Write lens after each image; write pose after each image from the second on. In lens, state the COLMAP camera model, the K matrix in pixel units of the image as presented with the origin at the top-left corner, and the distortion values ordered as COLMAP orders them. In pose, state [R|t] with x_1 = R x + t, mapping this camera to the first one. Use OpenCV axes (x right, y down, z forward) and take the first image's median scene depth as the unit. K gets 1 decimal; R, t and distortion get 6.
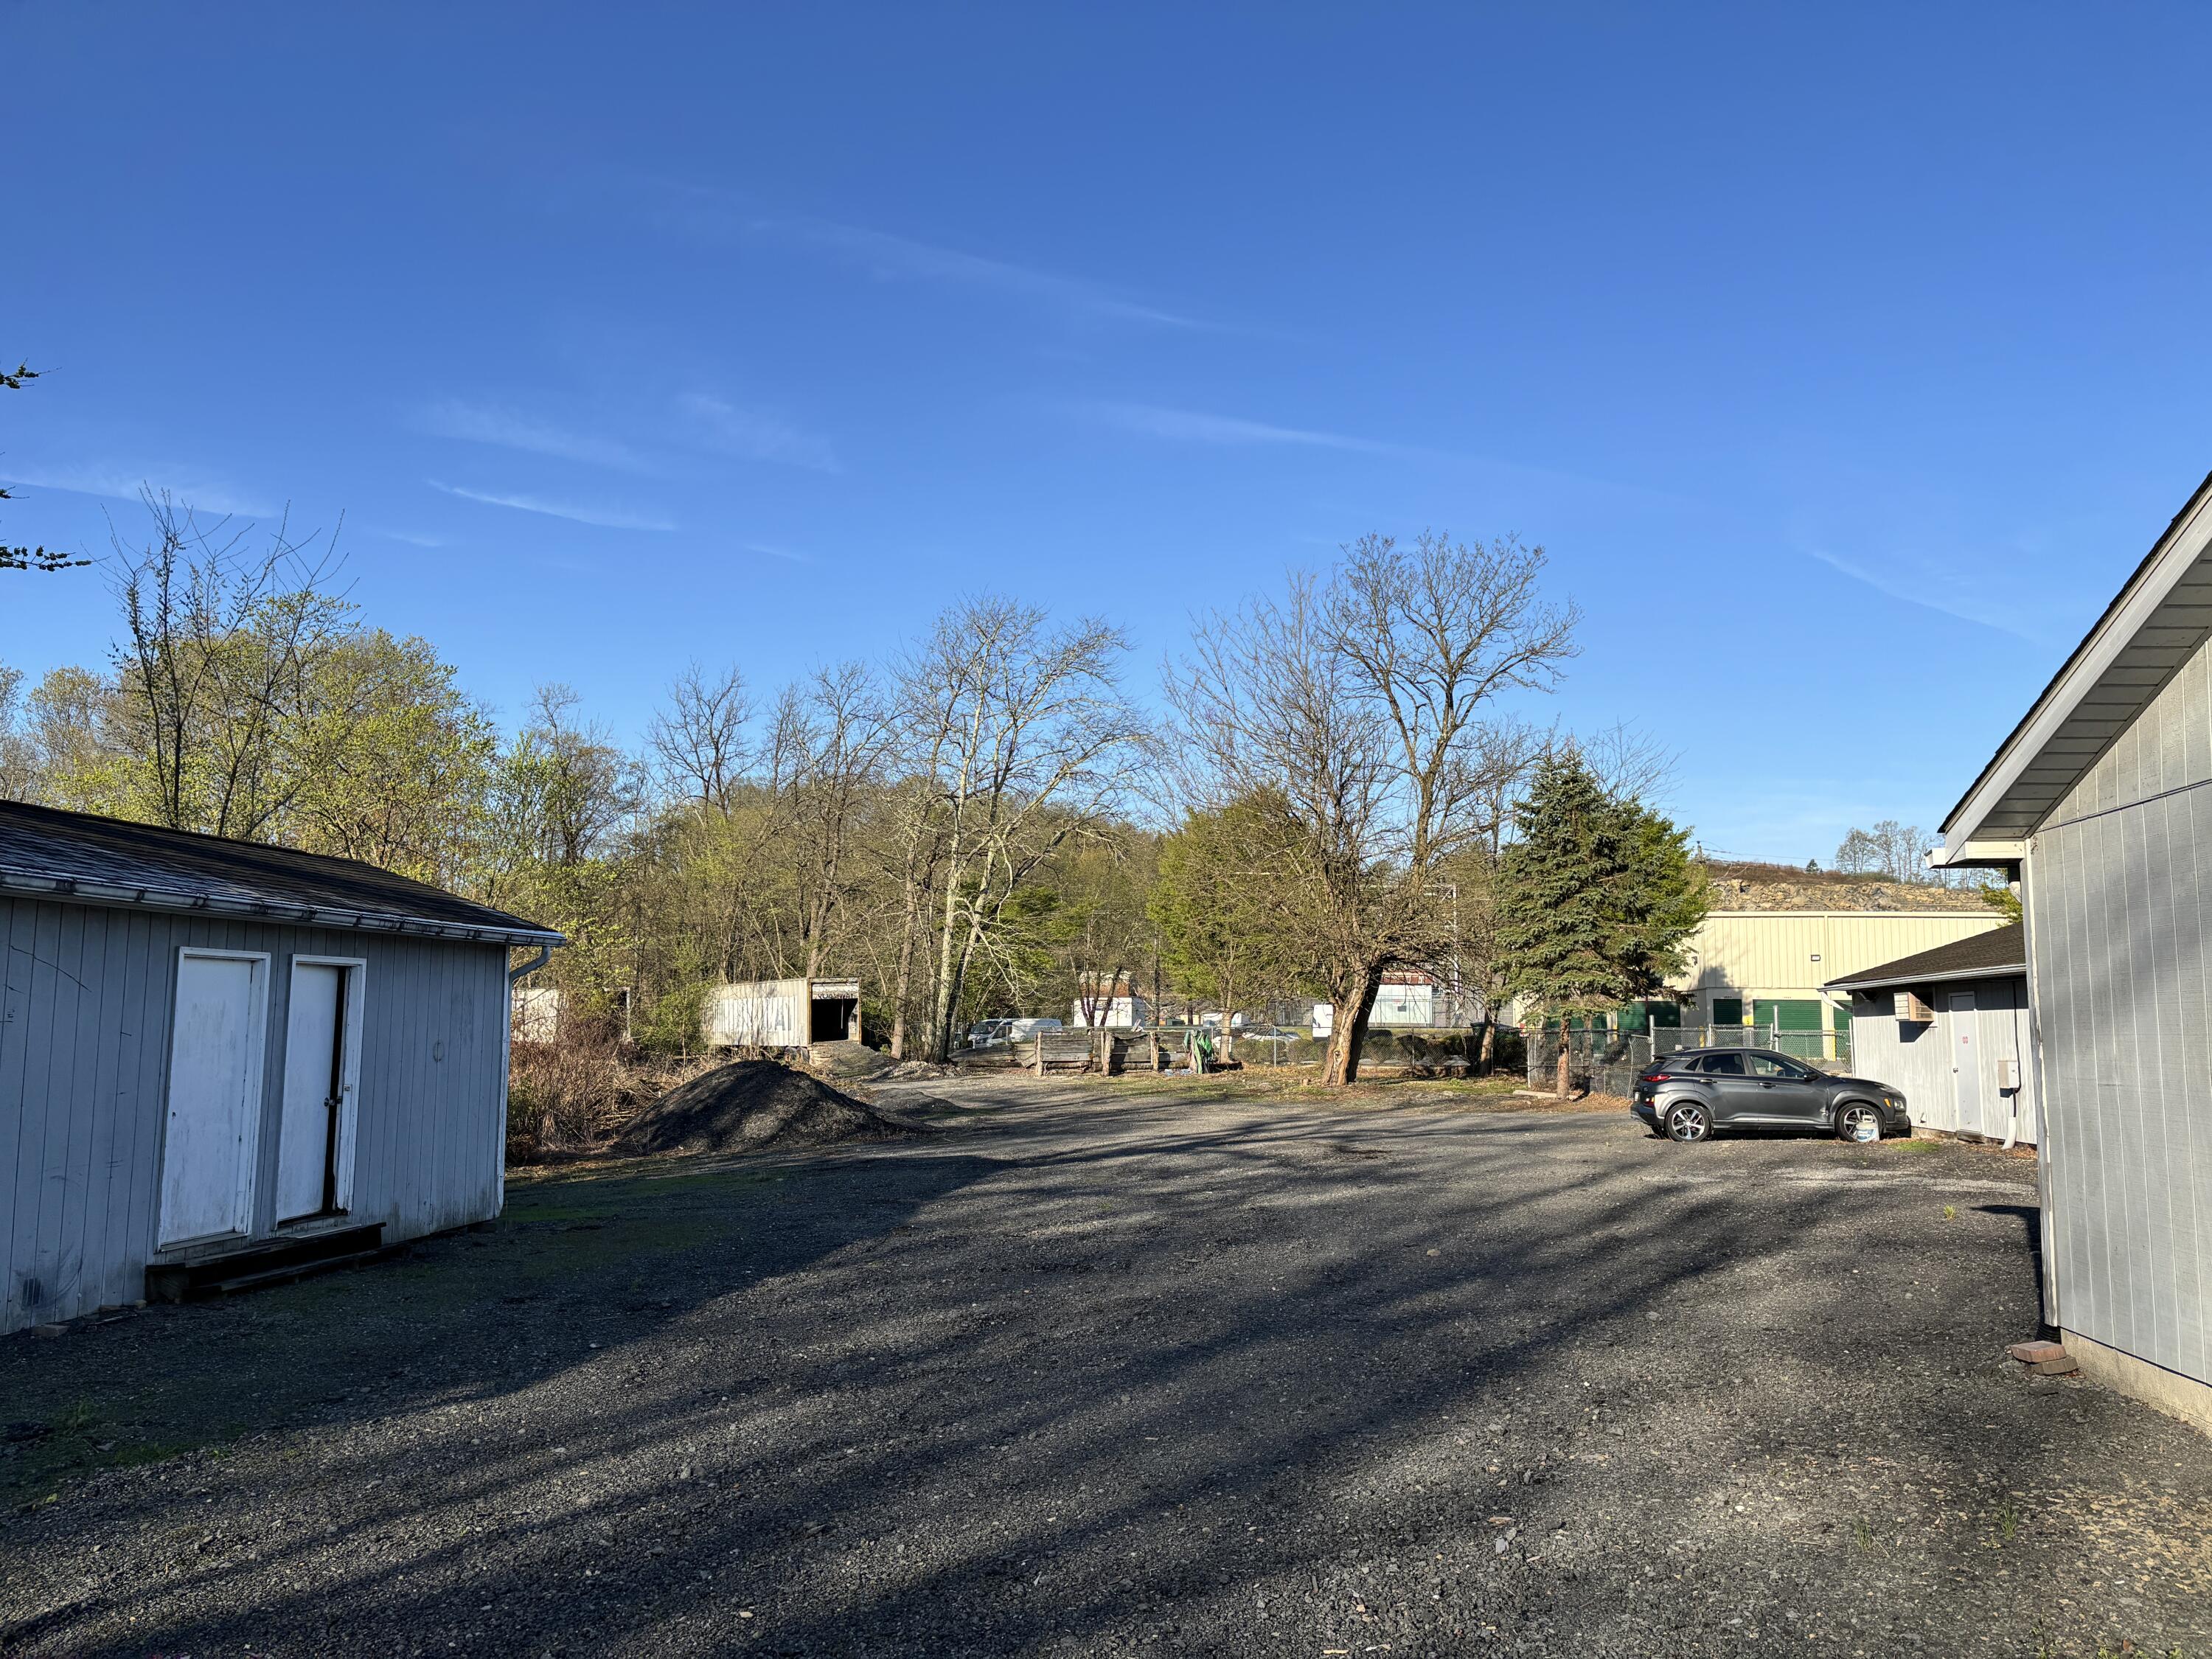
lens RADIAL K [[1627.3, 0, 1106.0], [0, 1627.3, 829.5], [0, 0, 1]] dist [0.053067, 0.002568]
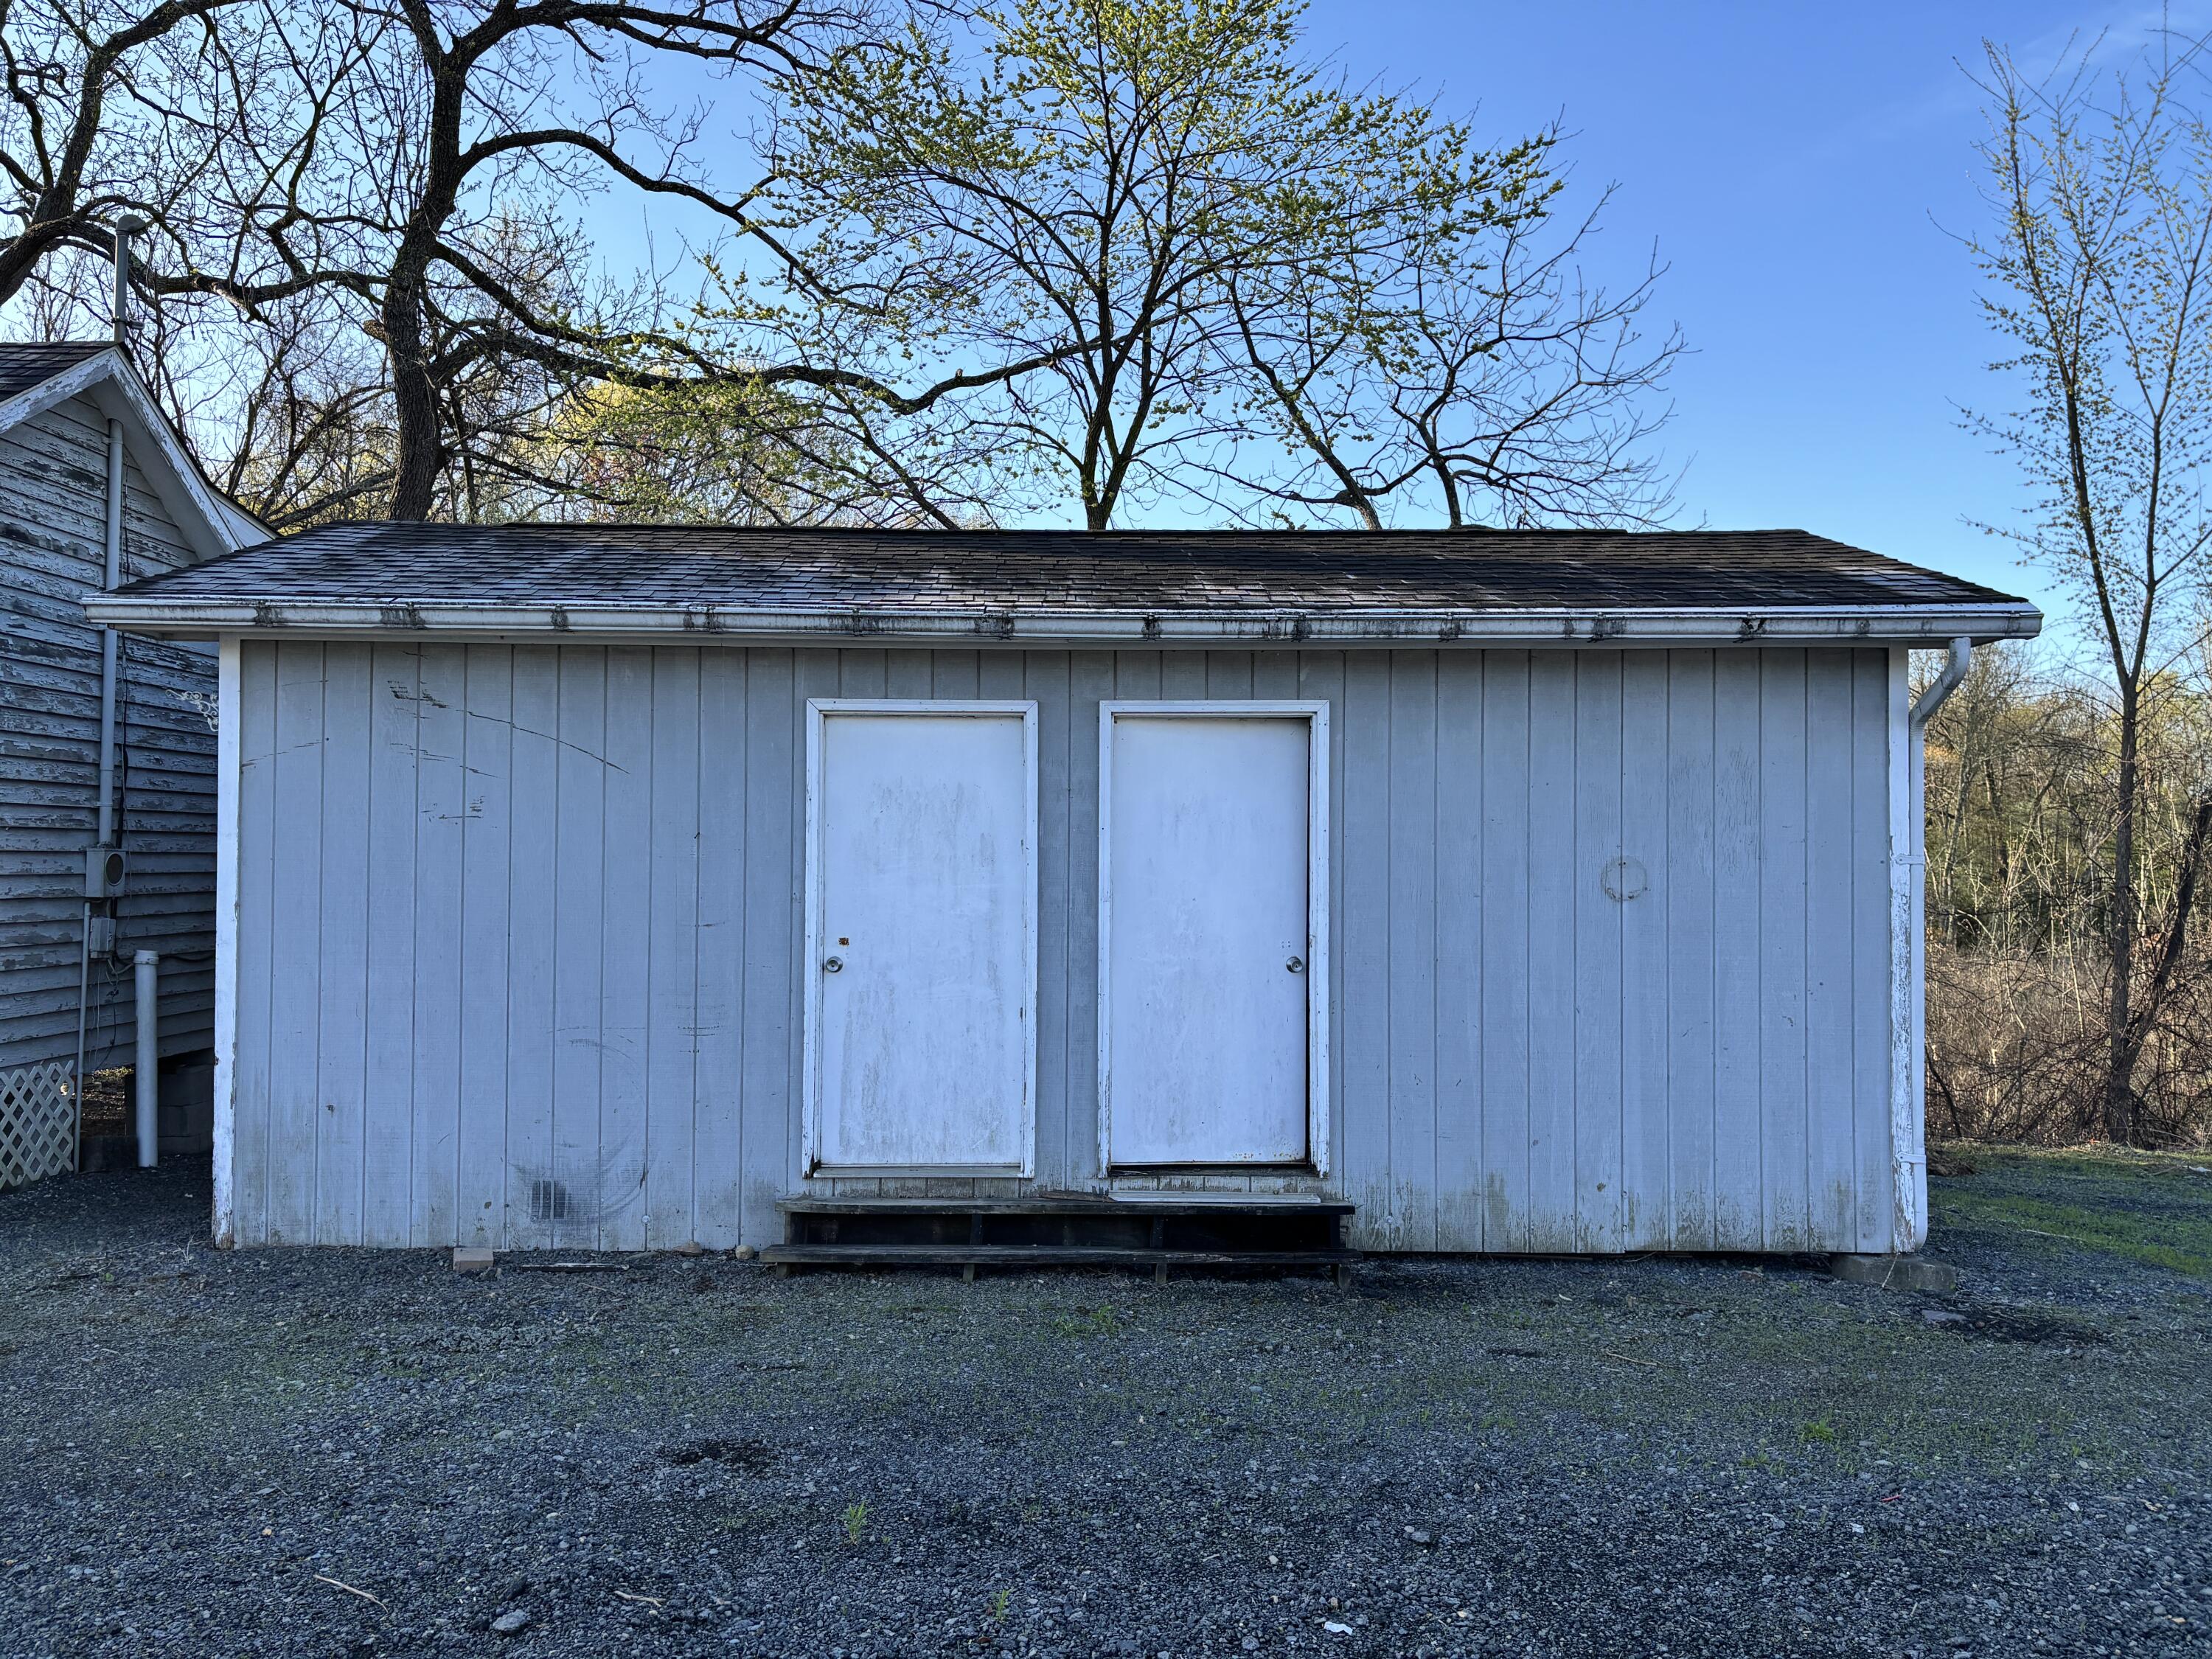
lens RADIAL K [[1627.3, 0, 1106.0], [0, 1627.3, 829.5], [0, 0, 1]] dist [0.053067, 0.002568]
pose [[0.134371, -0.023655, -0.990649, 0.060996], [0.118775, 0.992892, -0.007598, 0.130987], [0.983787, -0.116643, 0.136226, 0.969849]]
